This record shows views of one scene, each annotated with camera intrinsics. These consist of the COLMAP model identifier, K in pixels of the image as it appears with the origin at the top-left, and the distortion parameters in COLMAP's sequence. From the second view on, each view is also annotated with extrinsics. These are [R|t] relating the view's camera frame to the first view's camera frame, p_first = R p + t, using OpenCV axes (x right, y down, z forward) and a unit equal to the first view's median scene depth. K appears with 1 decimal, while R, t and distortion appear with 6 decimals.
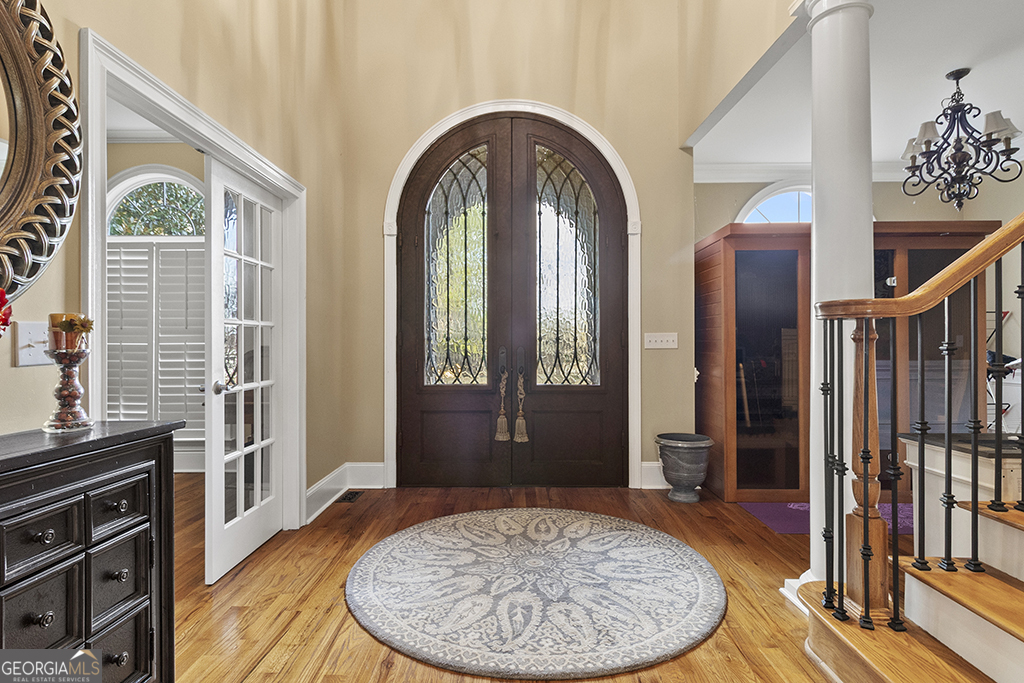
lens RADIAL K [[529.7, 0, 513.6], [0, 529.7, 342.8], [0, 0, 1]] dist [0.005978, -0.001731]
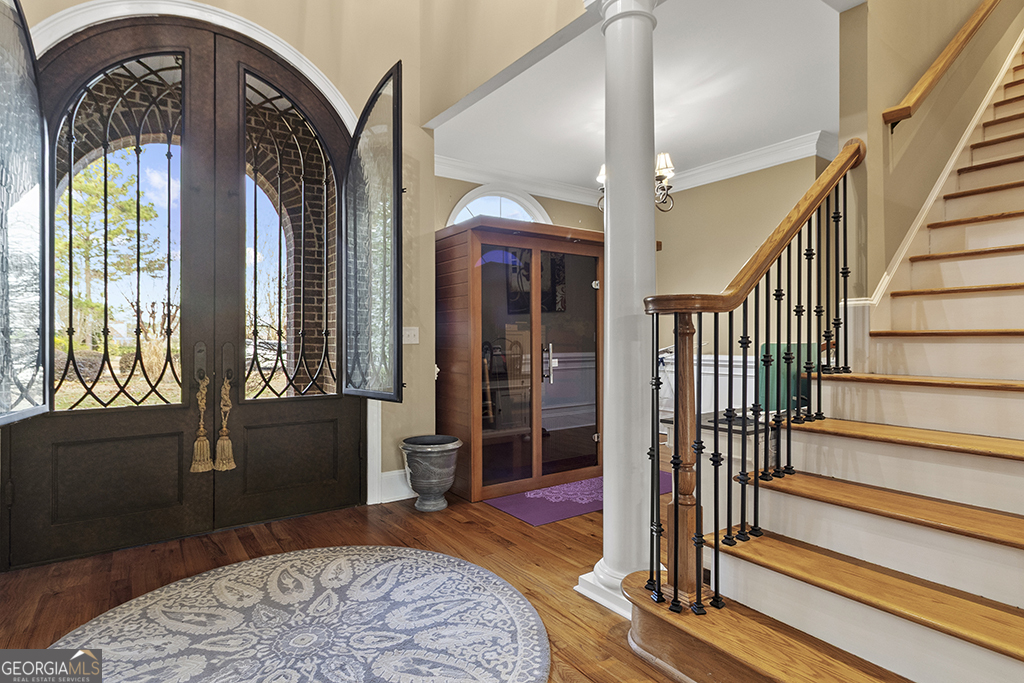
lens RADIAL K [[529.7, 0, 509.6], [0, 529.7, 337.9], [0, 0, 1]] dist [0.005978, -0.001731]
pose [[0.813314, 0.001150, 0.581824, -0.132677], [-0.000514, 0.999999, -0.001257, 0.001721], [-0.581825, 0.000723, 0.813314, 0.210844]]
